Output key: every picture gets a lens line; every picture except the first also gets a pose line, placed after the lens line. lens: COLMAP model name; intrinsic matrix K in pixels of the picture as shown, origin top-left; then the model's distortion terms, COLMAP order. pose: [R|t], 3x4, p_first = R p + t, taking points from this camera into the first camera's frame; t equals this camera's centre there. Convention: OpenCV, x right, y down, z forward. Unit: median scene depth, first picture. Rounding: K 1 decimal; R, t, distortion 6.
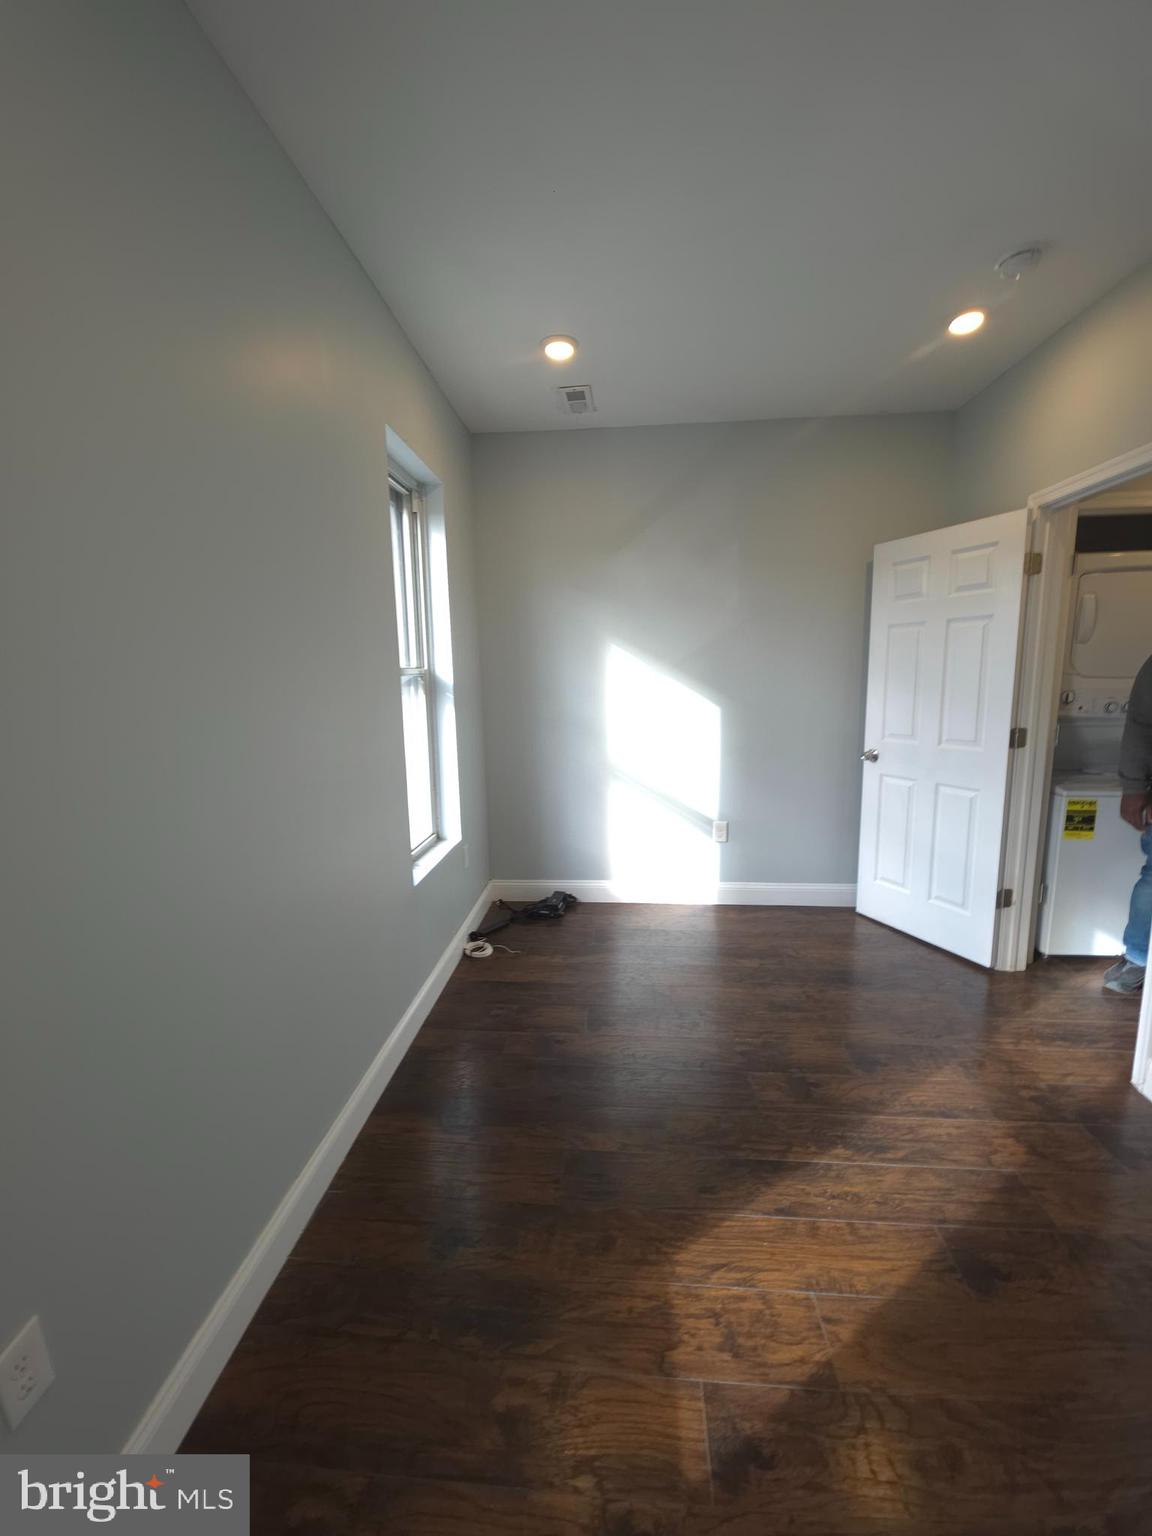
lens RADIAL K [[608.0, 0, 575.1], [0, 608.0, 762.8], [0, 0, 1]] dist [0.011097, -0.008100]
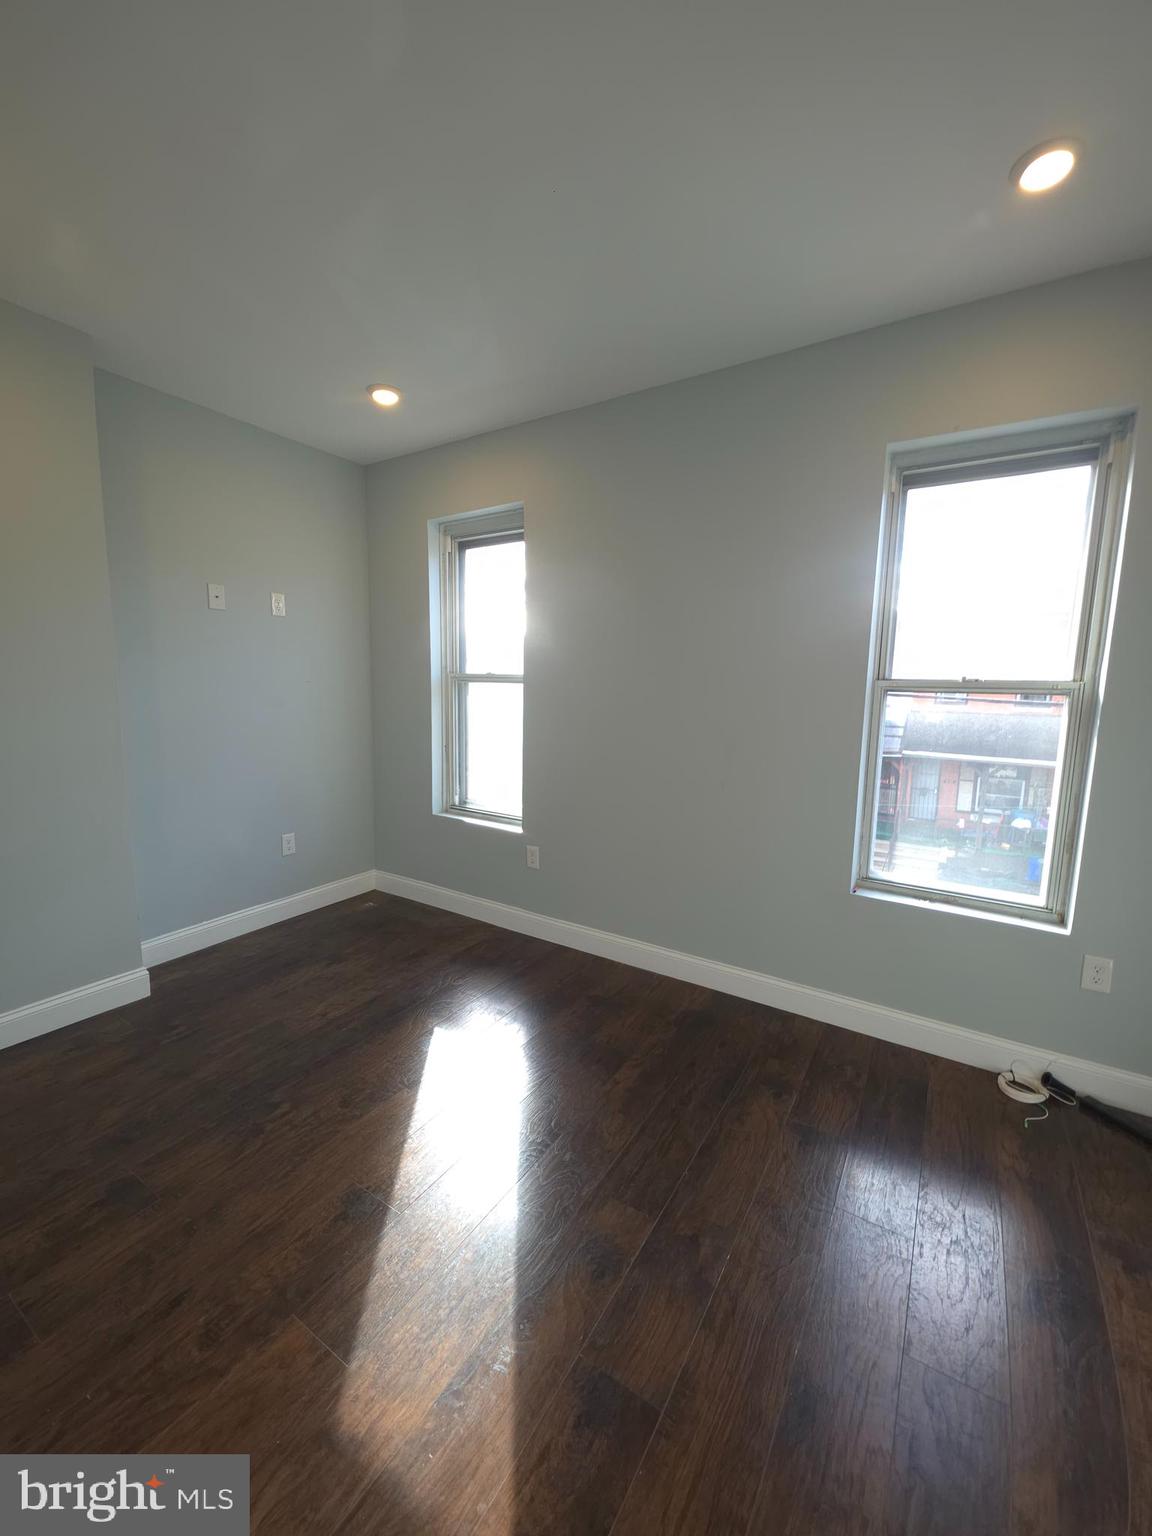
lens RADIAL K [[608.0, 0, 575.1], [0, 608.0, 762.8], [0, 0, 1]] dist [0.011097, -0.008100]
pose [[-0.466089, 0.131290, -0.874942, 1.122664], [-0.143651, 0.964576, 0.221264, -0.228242], [0.872998, 0.228815, -0.430718, 1.364486]]
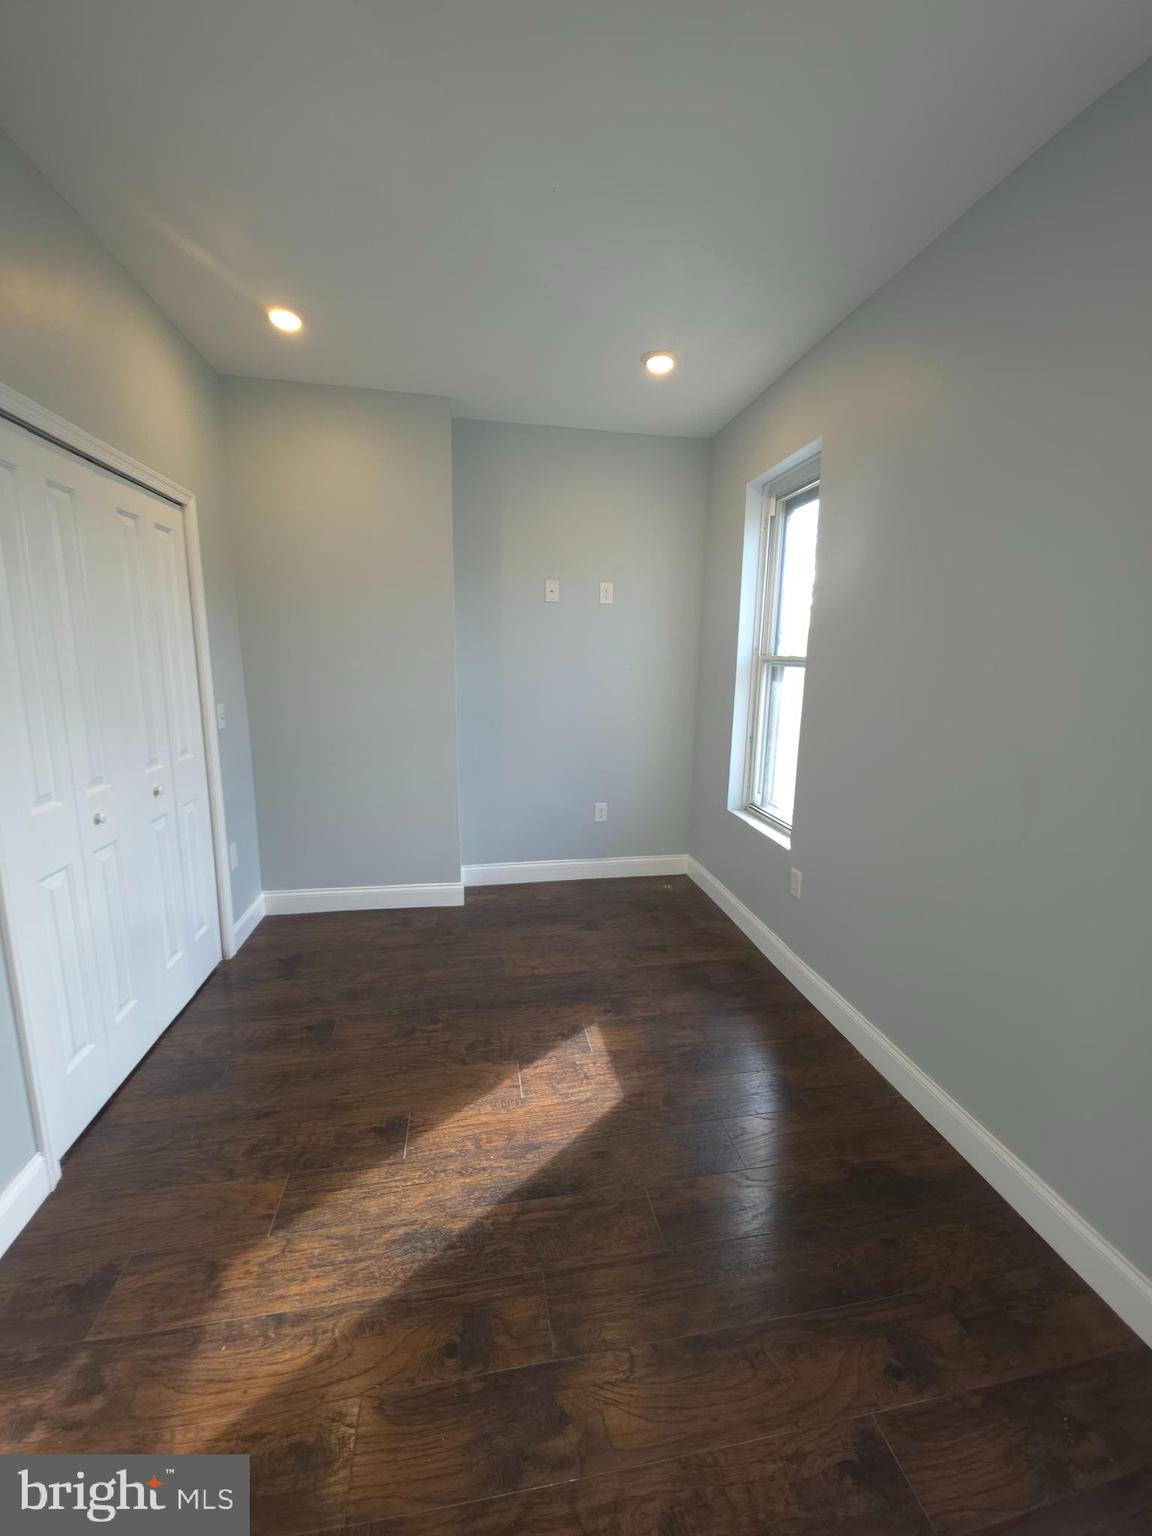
lens RADIAL K [[608.0, 0, 575.1], [0, 608.0, 762.8], [0, 0, 1]] dist [0.011097, -0.008100]
pose [[-0.966915, 0.052587, -0.249619, 0.469225], [-0.033118, 0.944363, 0.327232, -0.279310], [0.252940, 0.324673, -0.911378, 1.667413]]
